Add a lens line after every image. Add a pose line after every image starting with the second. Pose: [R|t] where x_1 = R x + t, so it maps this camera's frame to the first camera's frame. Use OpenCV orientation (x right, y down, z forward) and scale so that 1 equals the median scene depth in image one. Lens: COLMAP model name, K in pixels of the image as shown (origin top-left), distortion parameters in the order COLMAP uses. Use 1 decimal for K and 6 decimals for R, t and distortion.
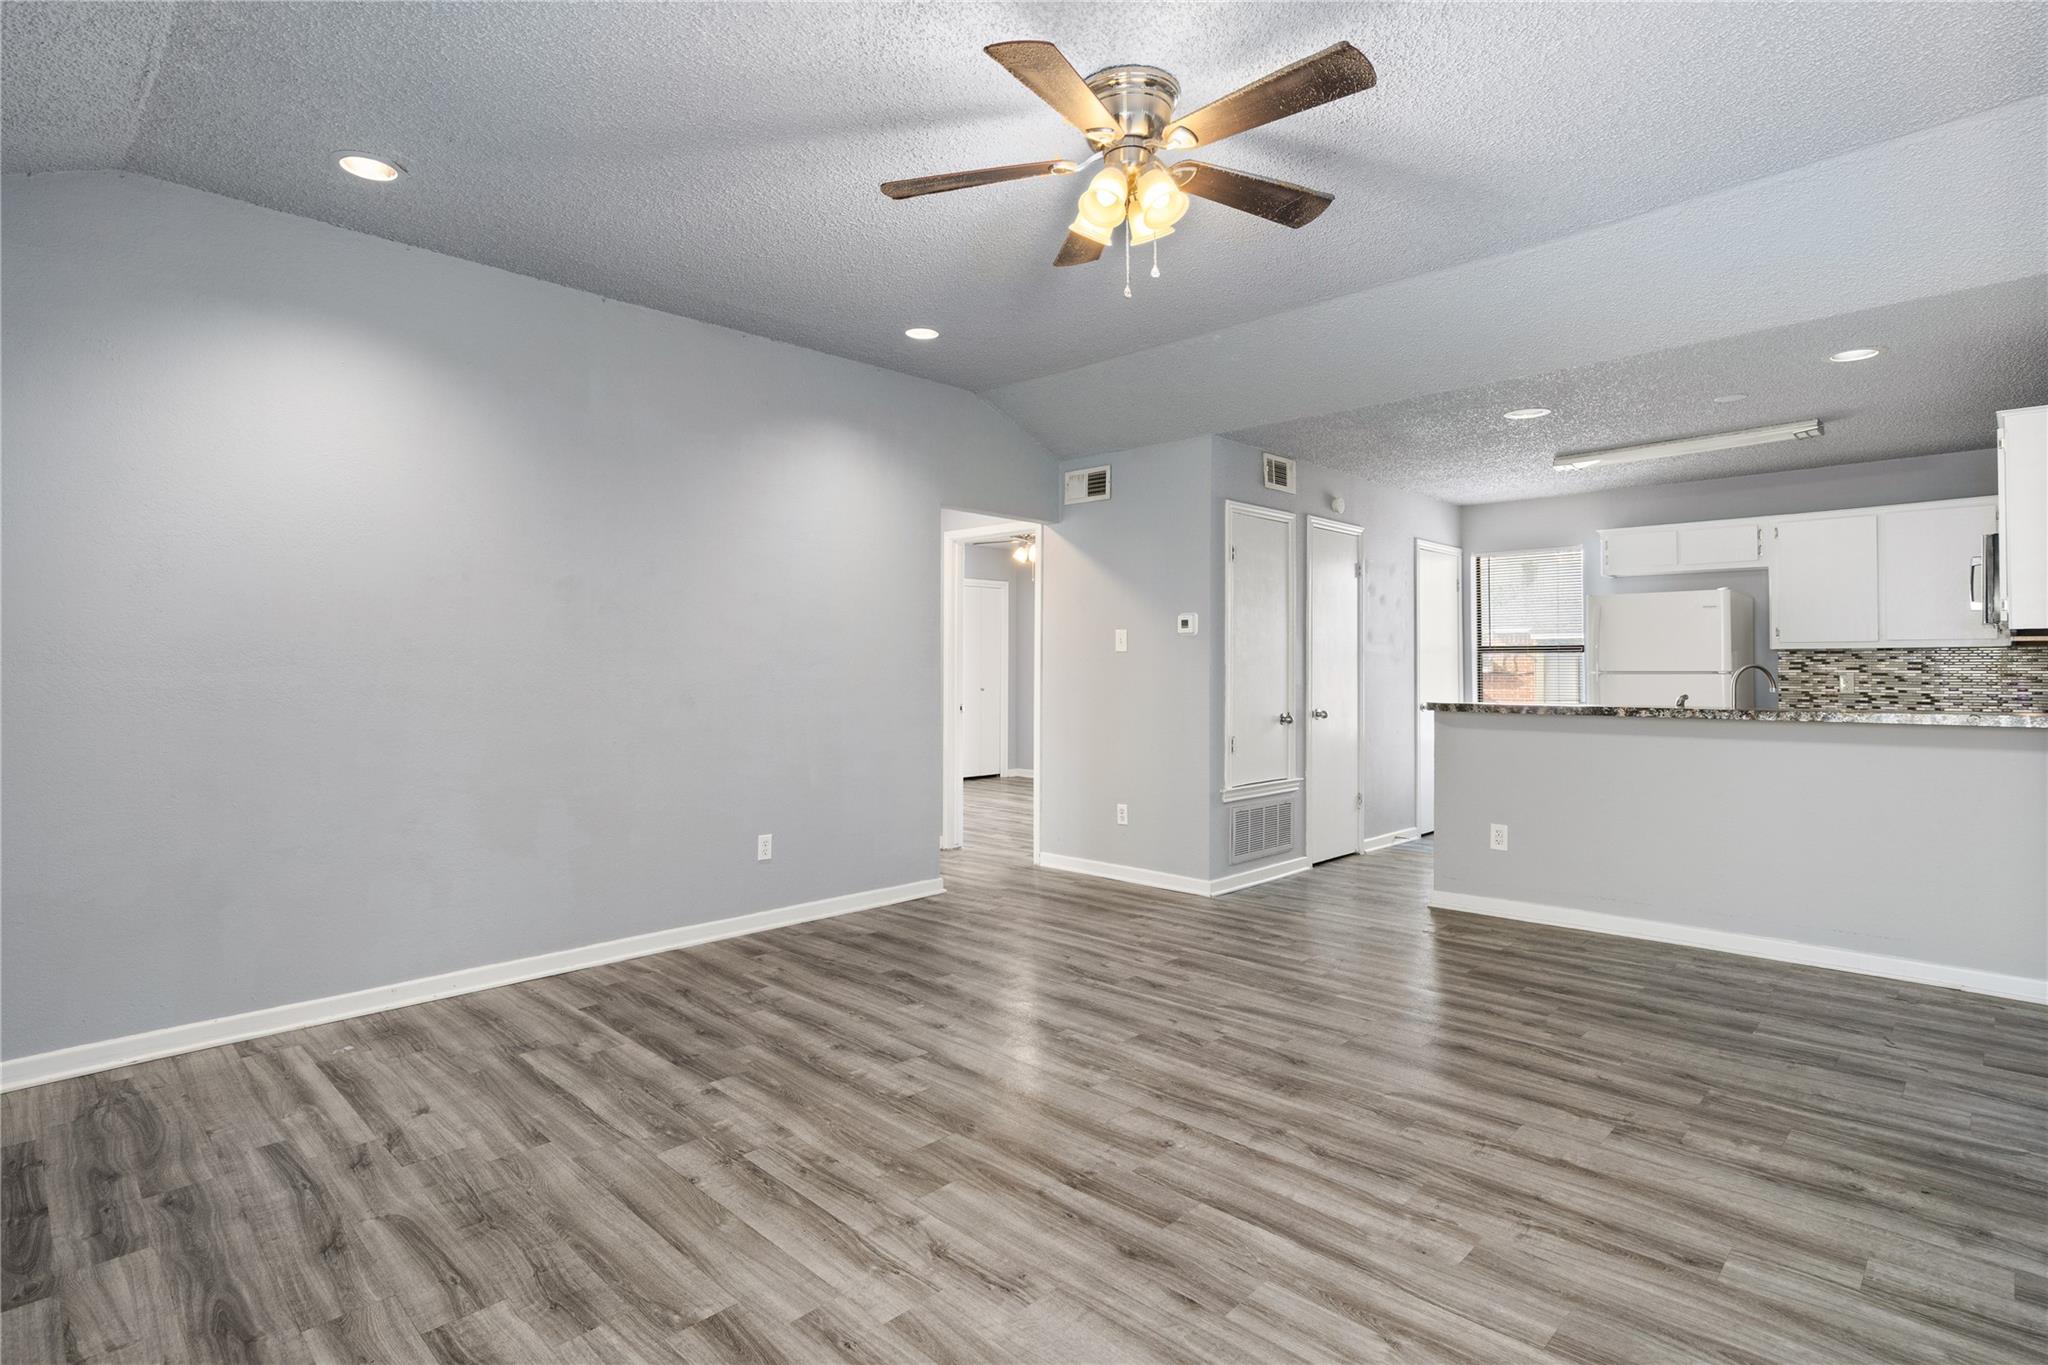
lens RADIAL K [[994.7, 0, 1044.4], [0, 994.7, 673.6], [0, 0, 1]] dist [-0.002222, 0.001467]
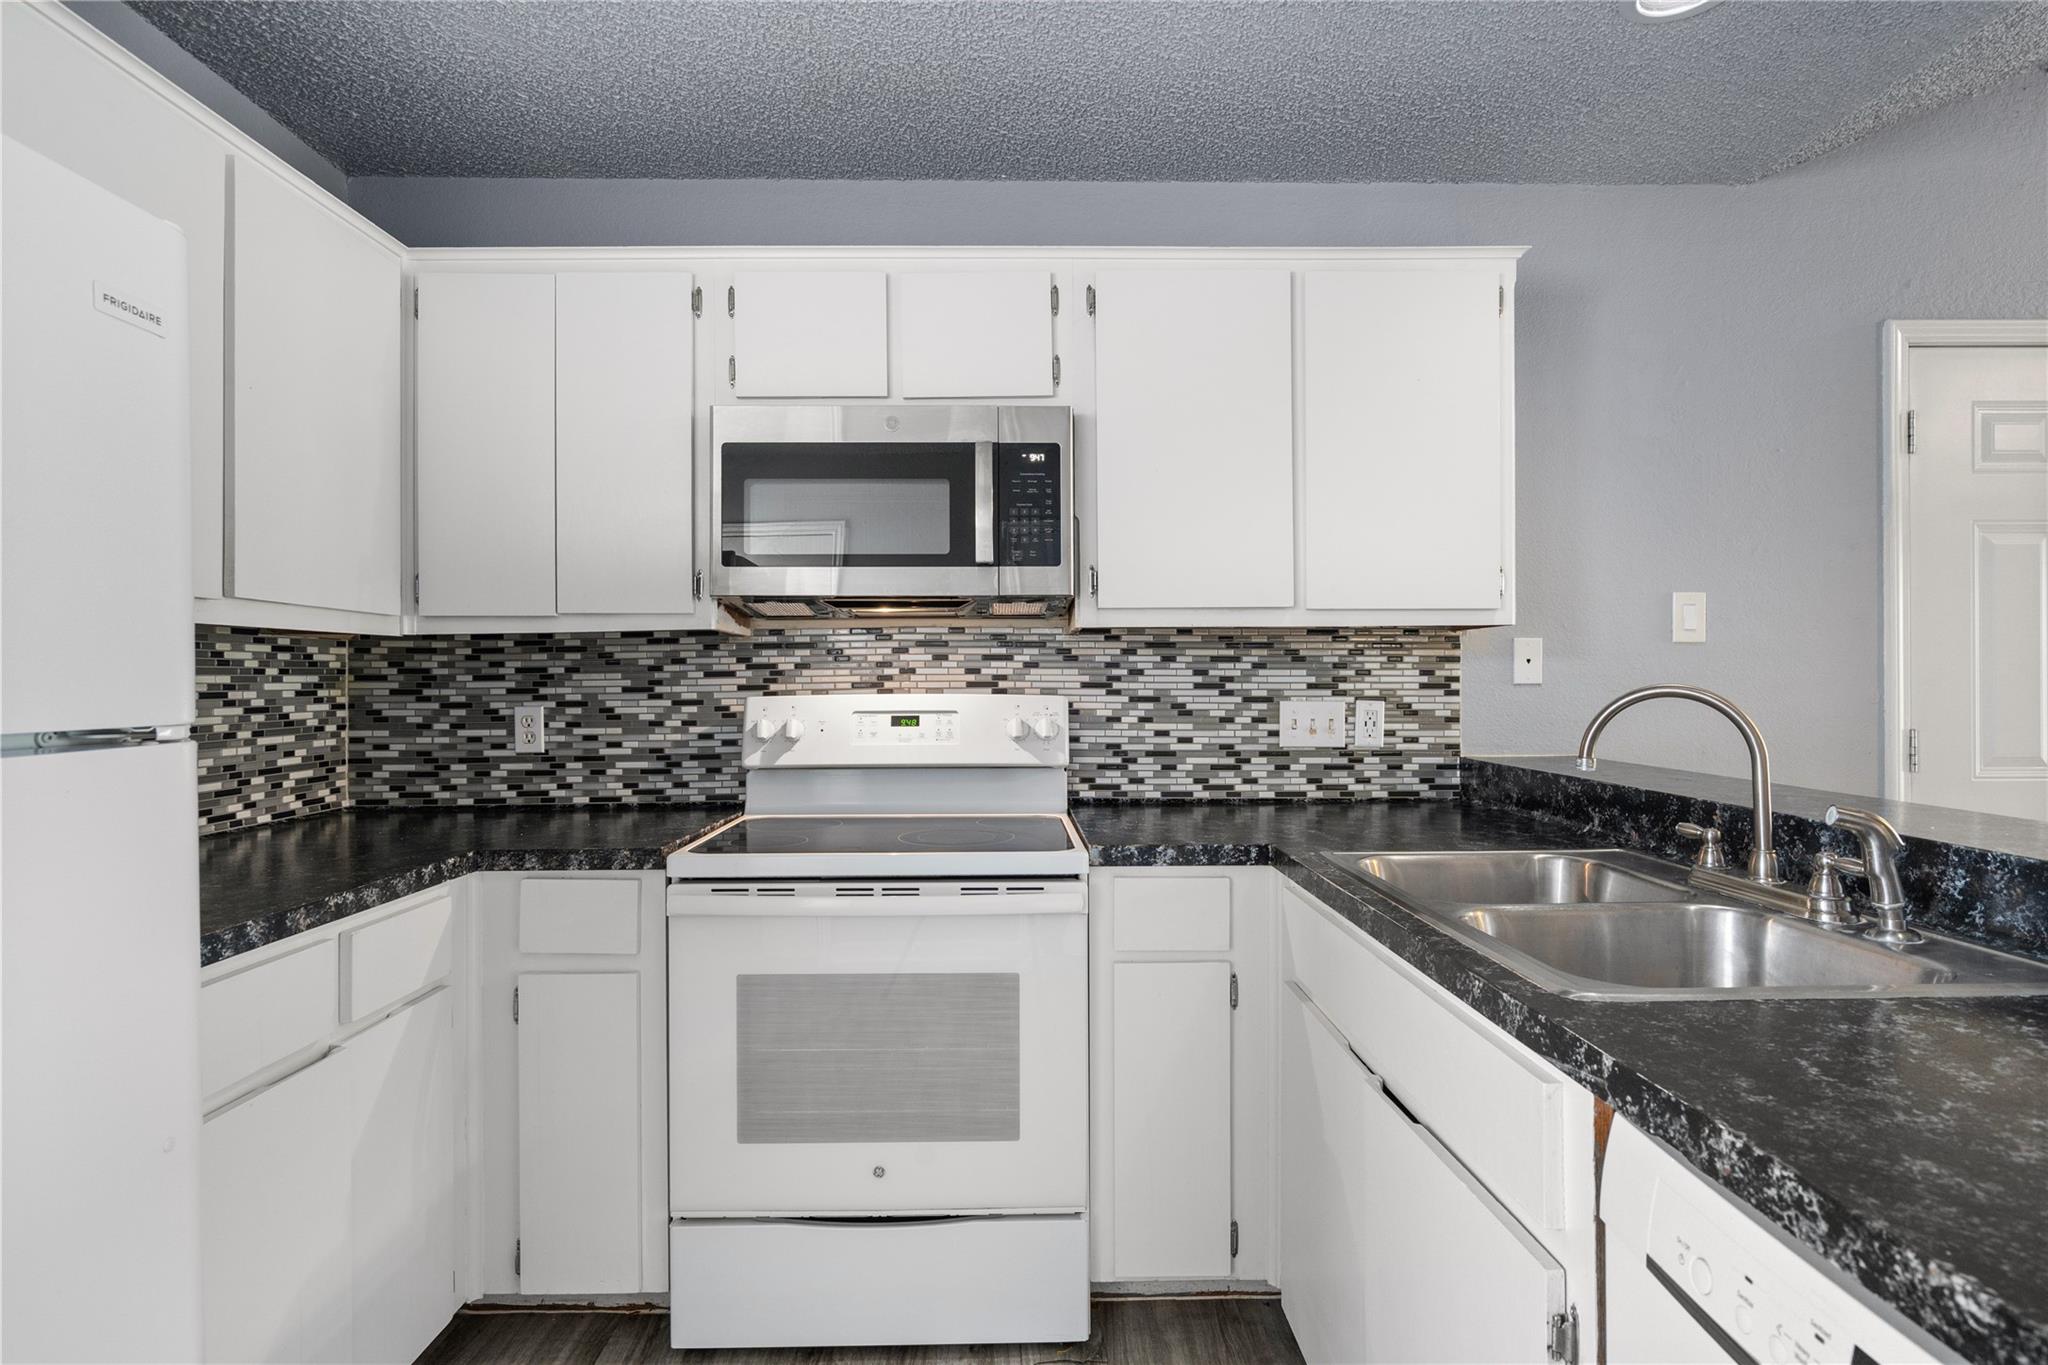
lens RADIAL K [[1051.6, 0, 1009.2], [0, 1051.6, 683.8], [0, 0, 1]] dist [0.005206, 0.001994]
pose [[-0.705670, -0.003956, 0.708530, 0.947979], [0.003613, 0.999951, 0.009181, -0.021749], [-0.708532, 0.009038, -0.705621, 2.109021]]
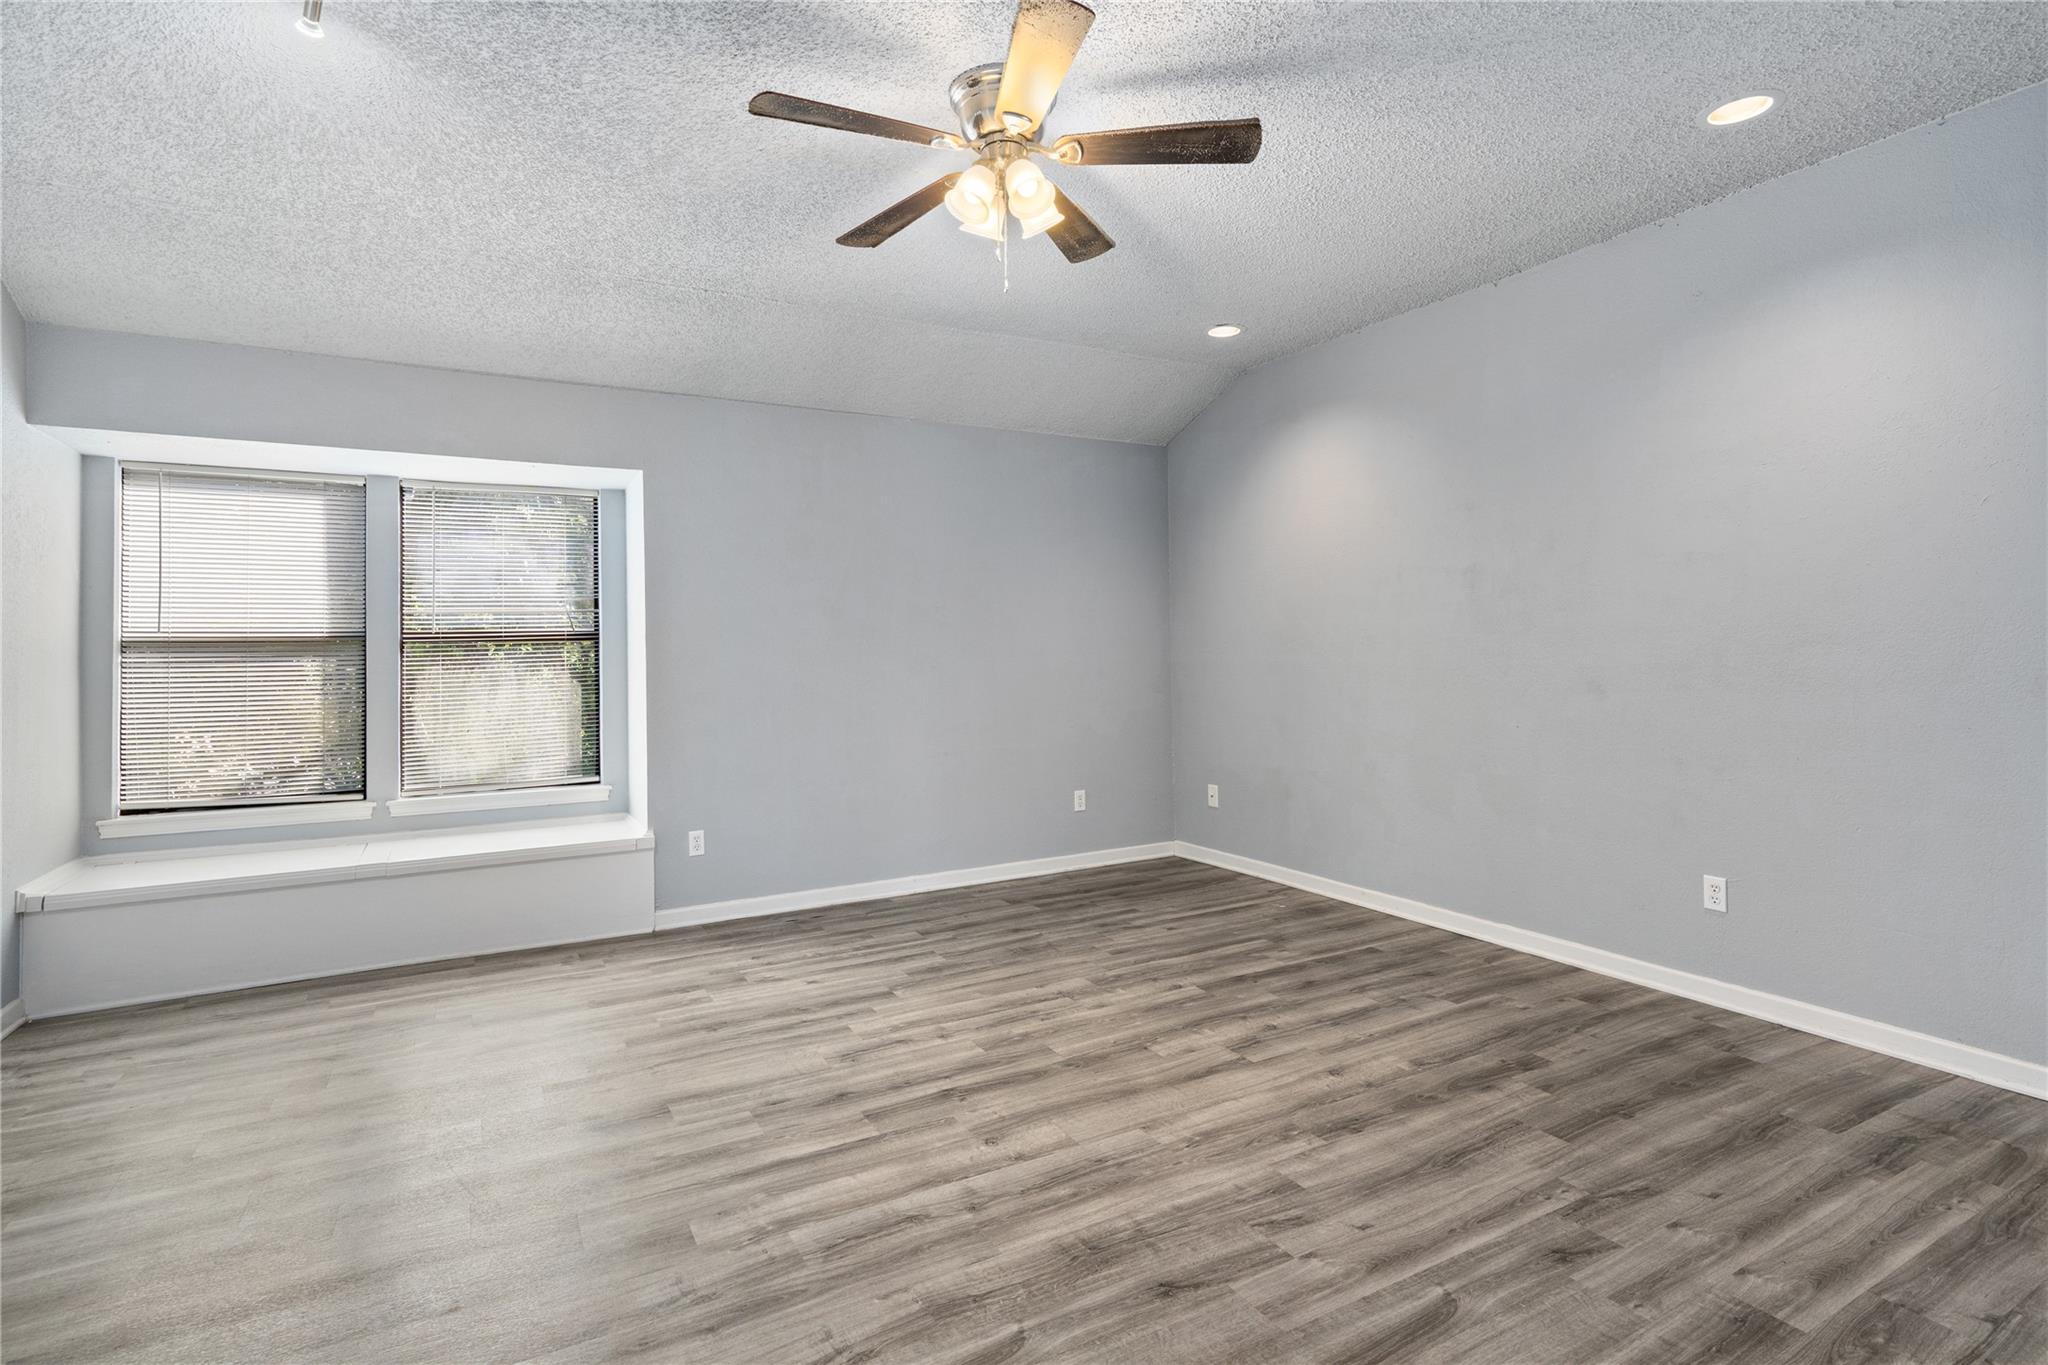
lens RADIAL K [[994.7, 0, 999.8], [0, 994.7, 630.1], [0, 0, 1]] dist [-0.002222, 0.001467]
pose [[-0.298991, -0.013398, -0.954162, 0.925280], [0.003715, 0.999878, -0.015205, -0.017752], [0.954249, -0.008091, -0.298905, 1.131581]]
